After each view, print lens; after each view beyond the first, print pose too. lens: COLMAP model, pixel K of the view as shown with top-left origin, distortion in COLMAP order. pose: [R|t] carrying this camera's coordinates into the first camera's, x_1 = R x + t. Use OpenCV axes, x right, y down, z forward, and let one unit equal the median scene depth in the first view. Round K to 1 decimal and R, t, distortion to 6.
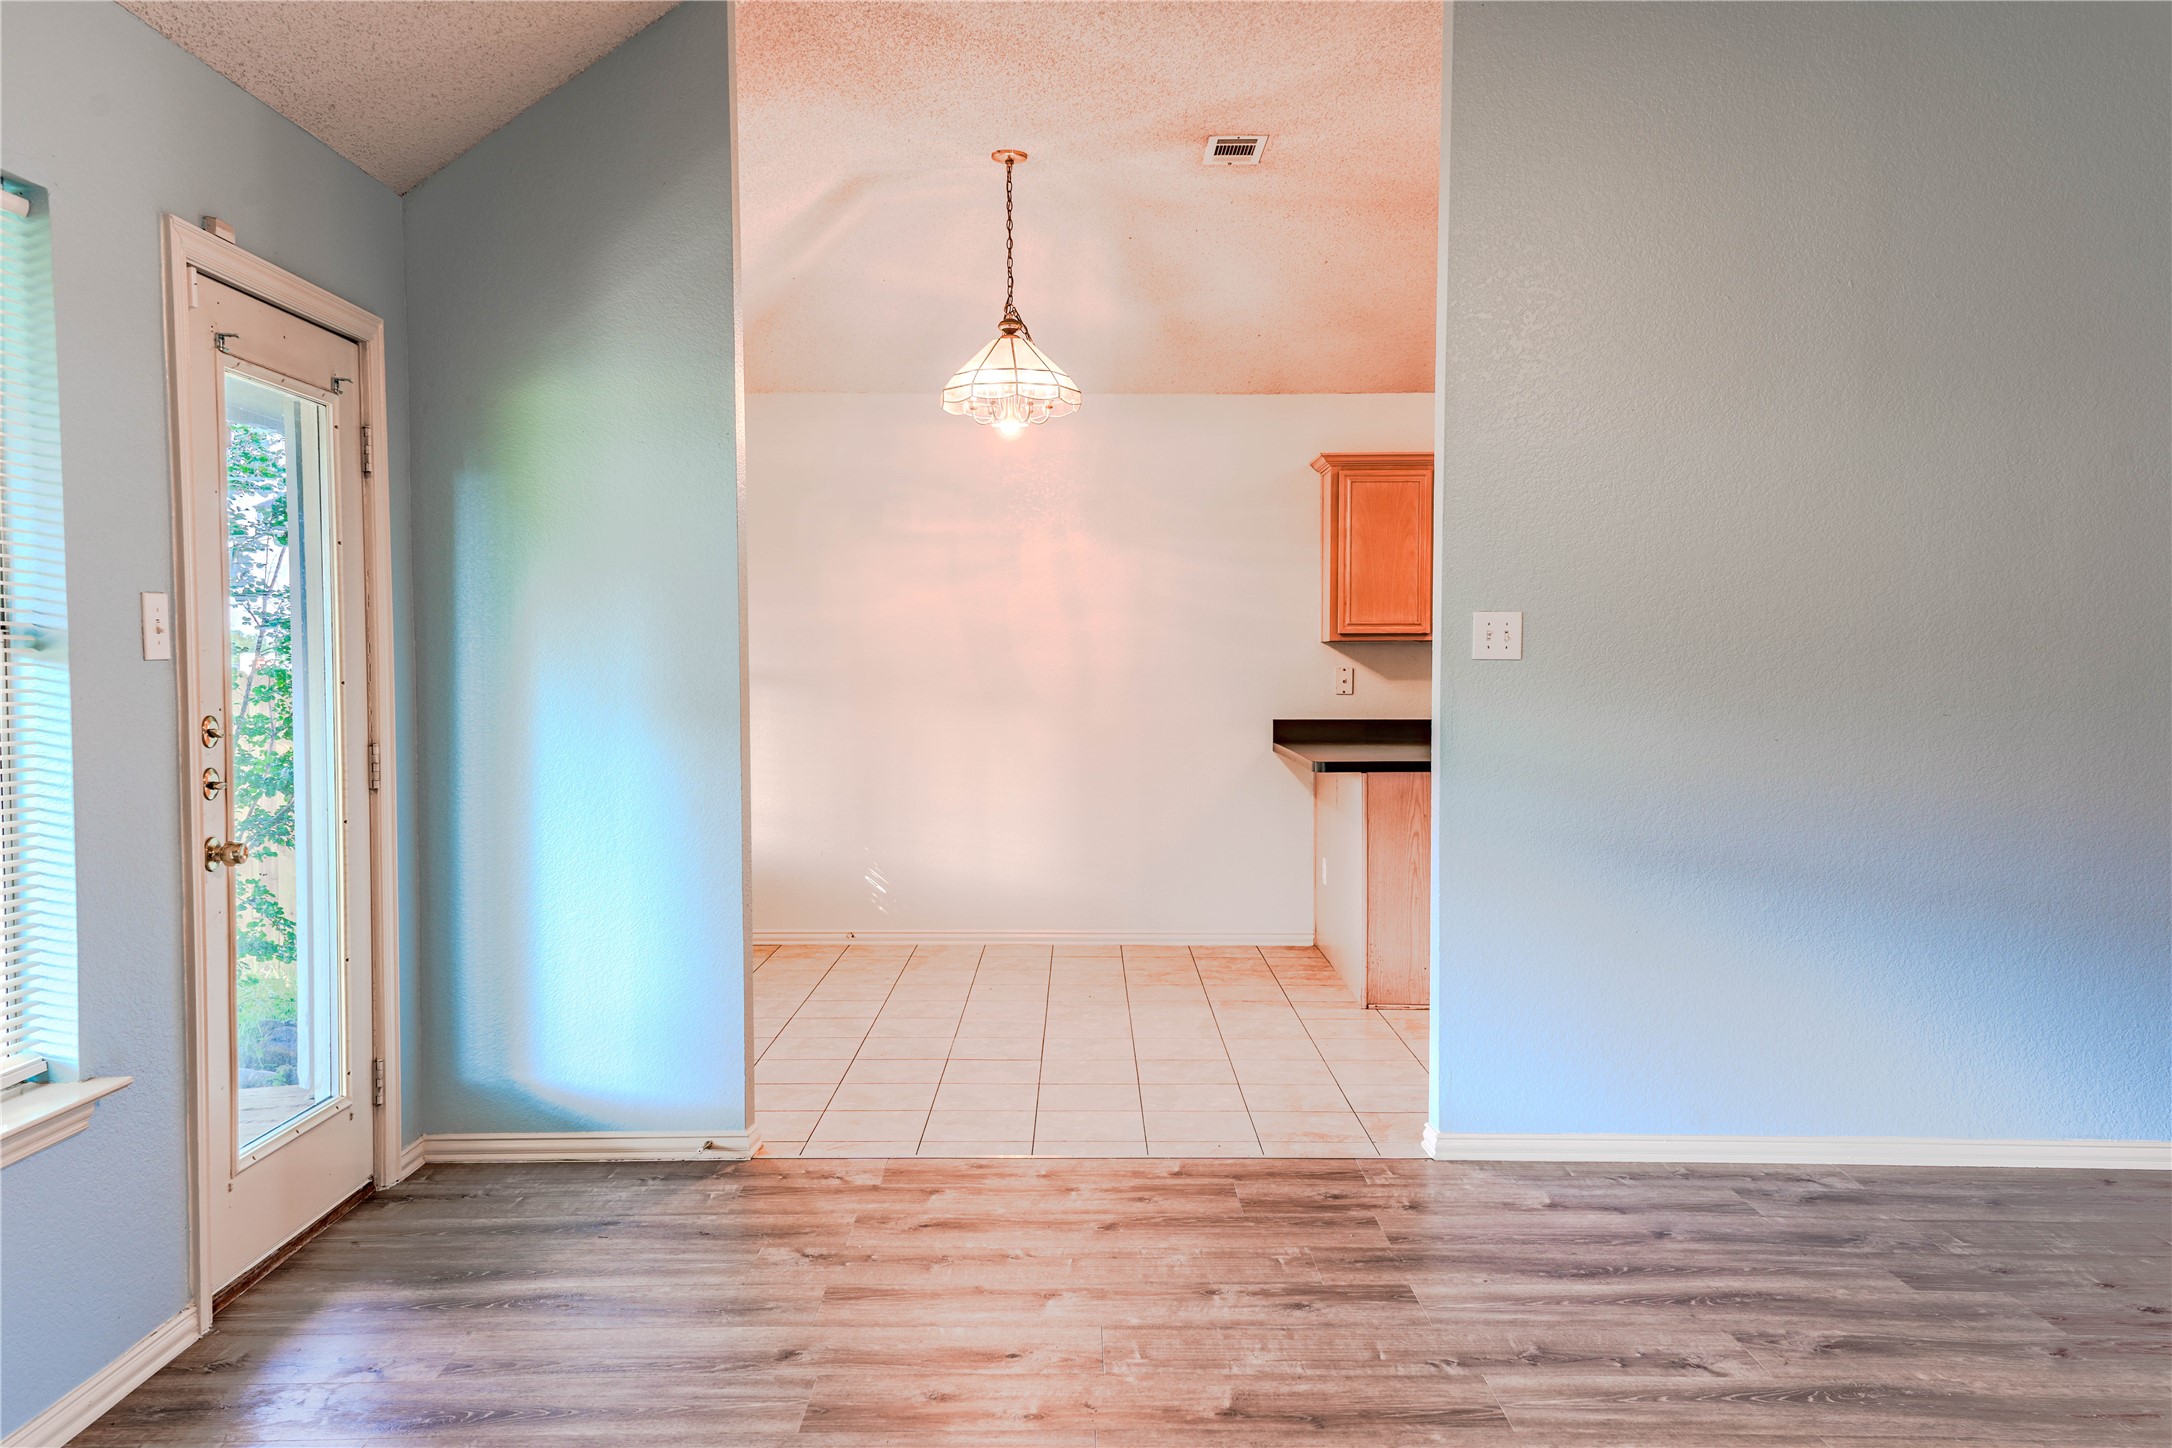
lens RADIAL K [[1688.4, 0, 1086.0], [0, 1688.4, 724.0], [0, 0, 1]] dist [0.077085, -0.033054]
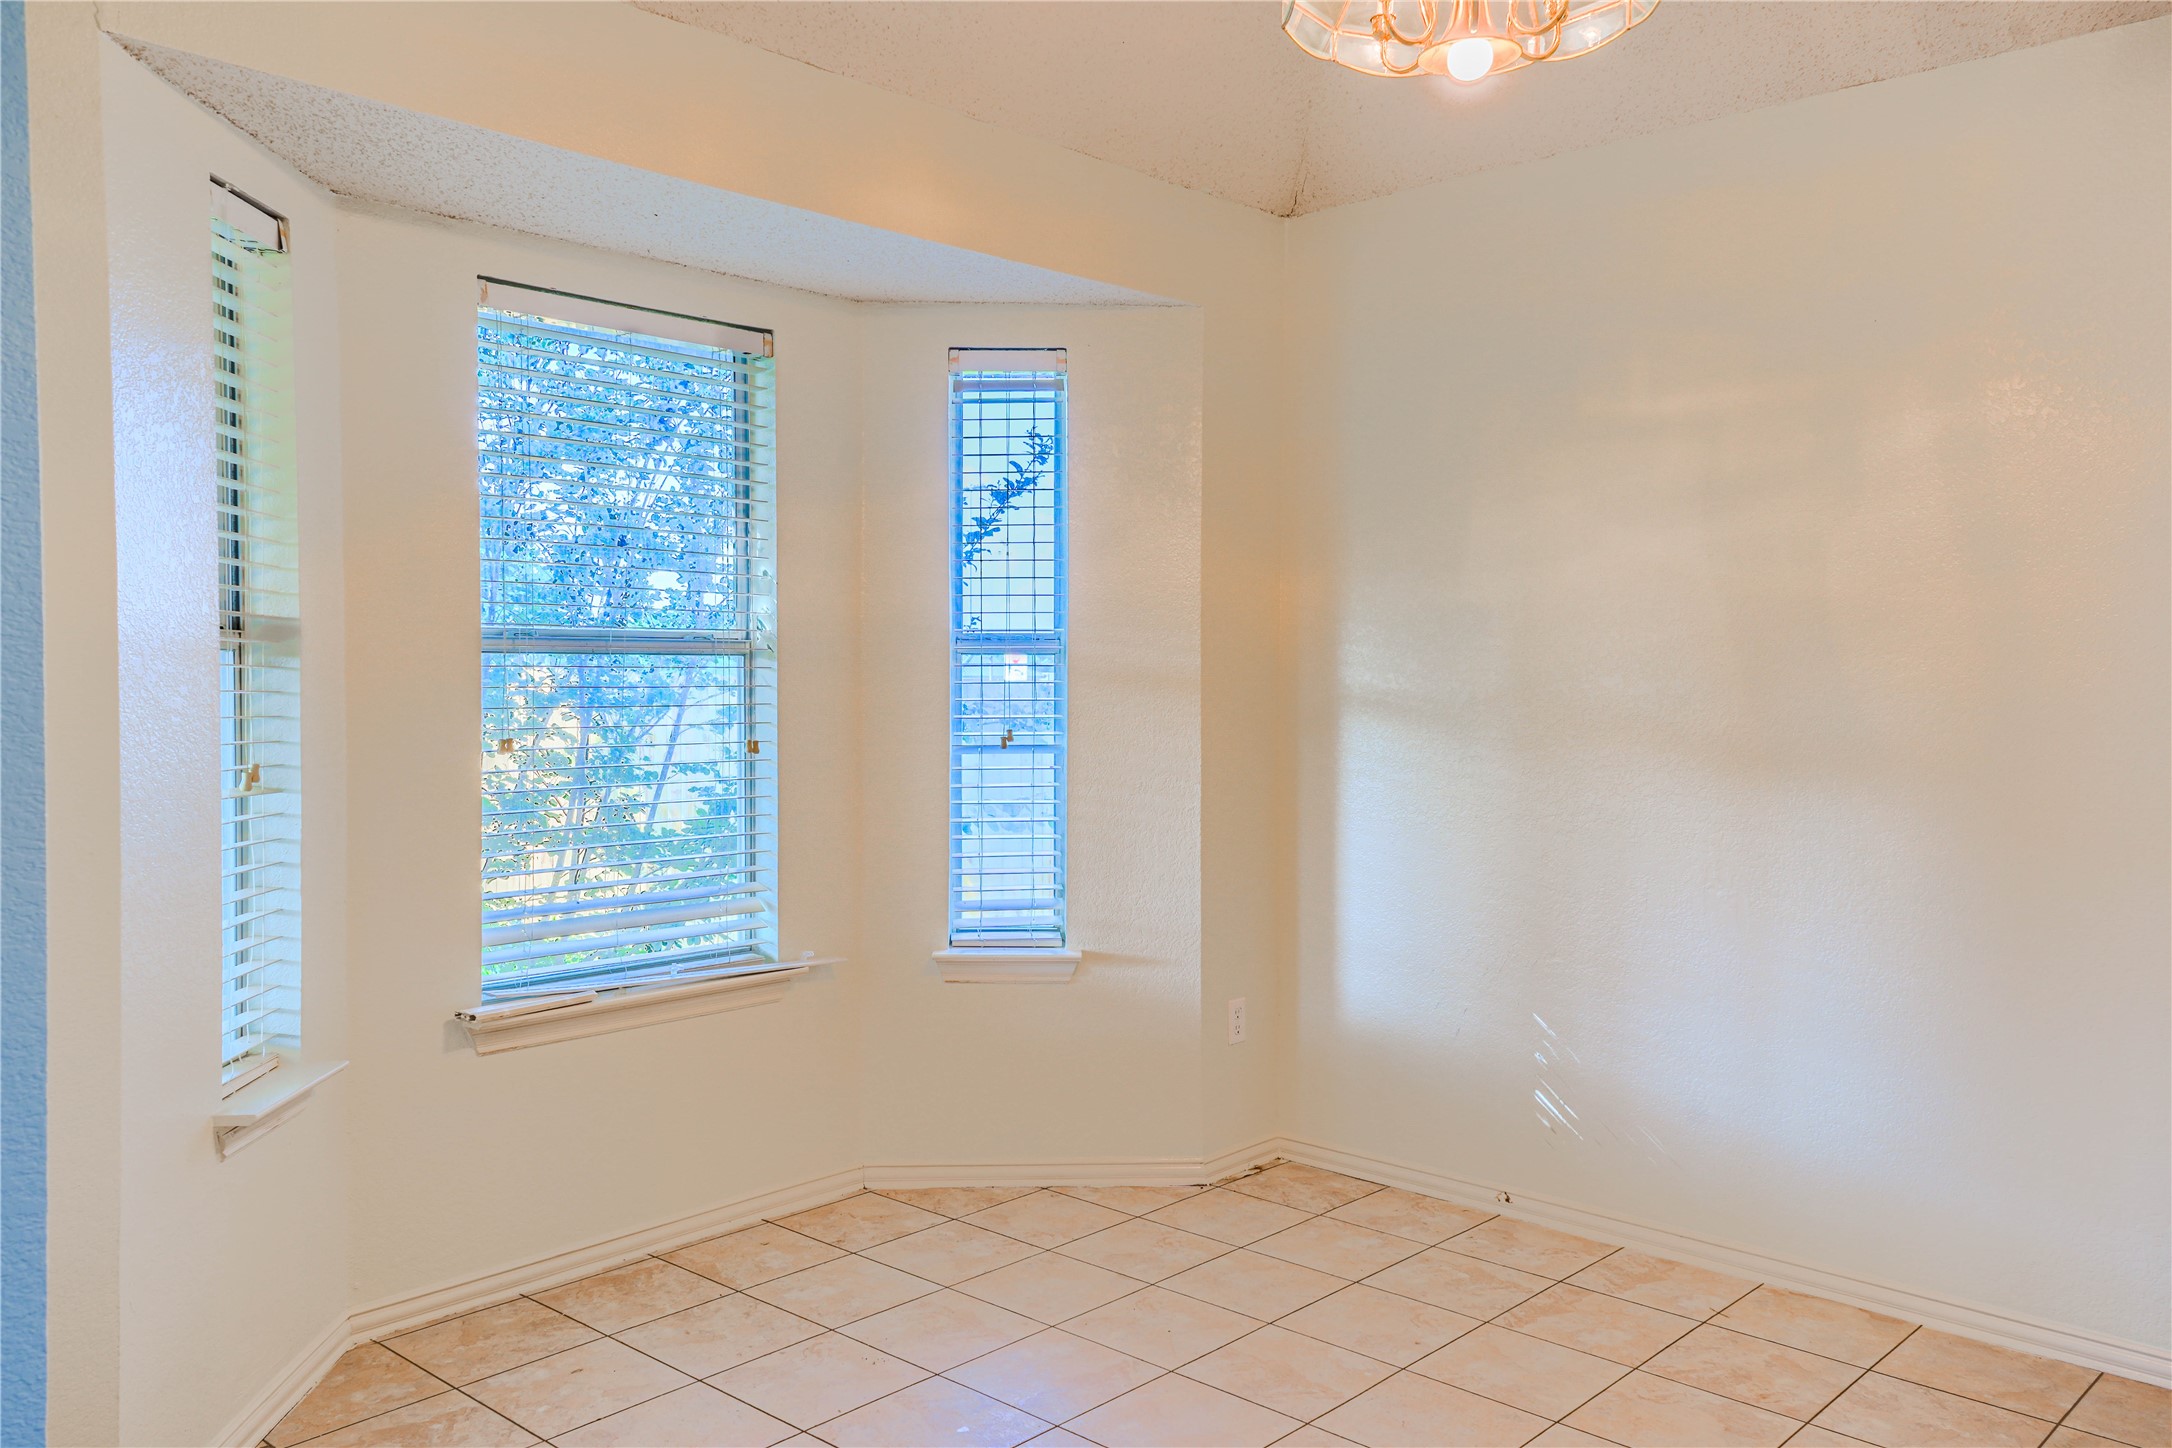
lens RADIAL K [[1688.4, 0, 1086.0], [0, 1688.4, 724.0], [0, 0, 1]] dist [0.077085, -0.033054]
pose [[0.732410, 0.023583, -0.680455, 0.124085], [-0.028805, 0.999578, 0.003638, -0.020466], [0.680254, 0.016936, 0.732781, 0.522163]]
